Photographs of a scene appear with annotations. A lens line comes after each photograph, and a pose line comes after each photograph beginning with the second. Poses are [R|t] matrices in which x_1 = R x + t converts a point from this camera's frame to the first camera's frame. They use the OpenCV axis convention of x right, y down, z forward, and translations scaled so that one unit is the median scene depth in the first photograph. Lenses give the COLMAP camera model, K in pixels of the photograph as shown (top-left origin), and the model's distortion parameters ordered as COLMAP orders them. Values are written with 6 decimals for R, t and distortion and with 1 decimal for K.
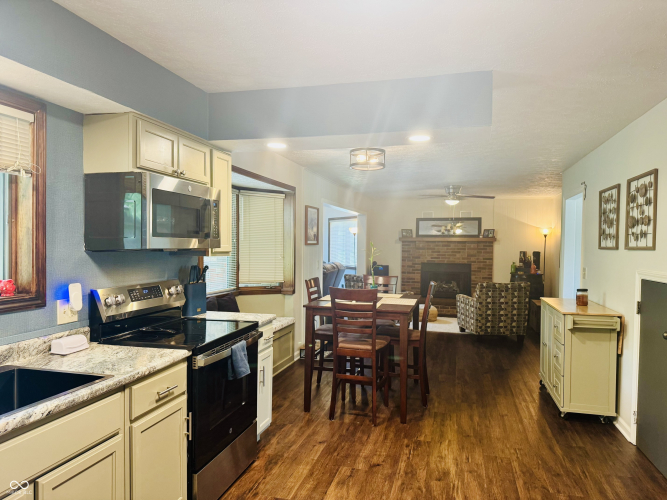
lens RADIAL K [[469.0, 0, 334.3], [0, 469.0, 249.9], [0, 0, 1]] dist [-0.006156, -0.006973]
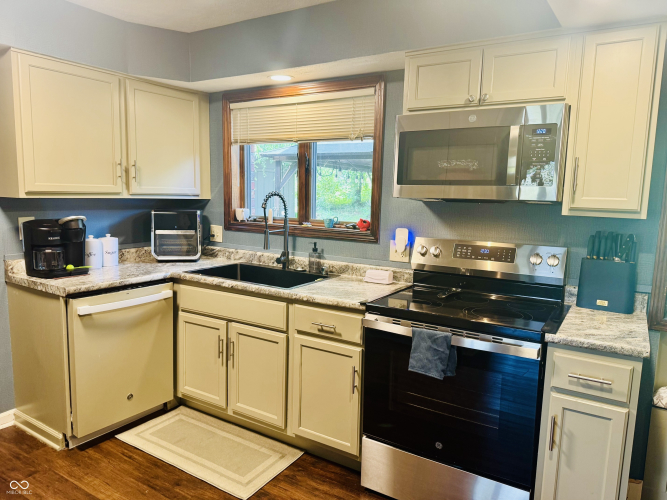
lens RADIAL K [[469.0, 0, 333.1], [0, 469.0, 253.9], [0, 0, 1]] dist [-0.006156, -0.006973]
pose [[-0.302340, 0.107365, -0.947134, 0.639441], [-0.034680, 0.991739, 0.123492, 0.001154], [0.952569, 0.070183, -0.296119, 1.316906]]
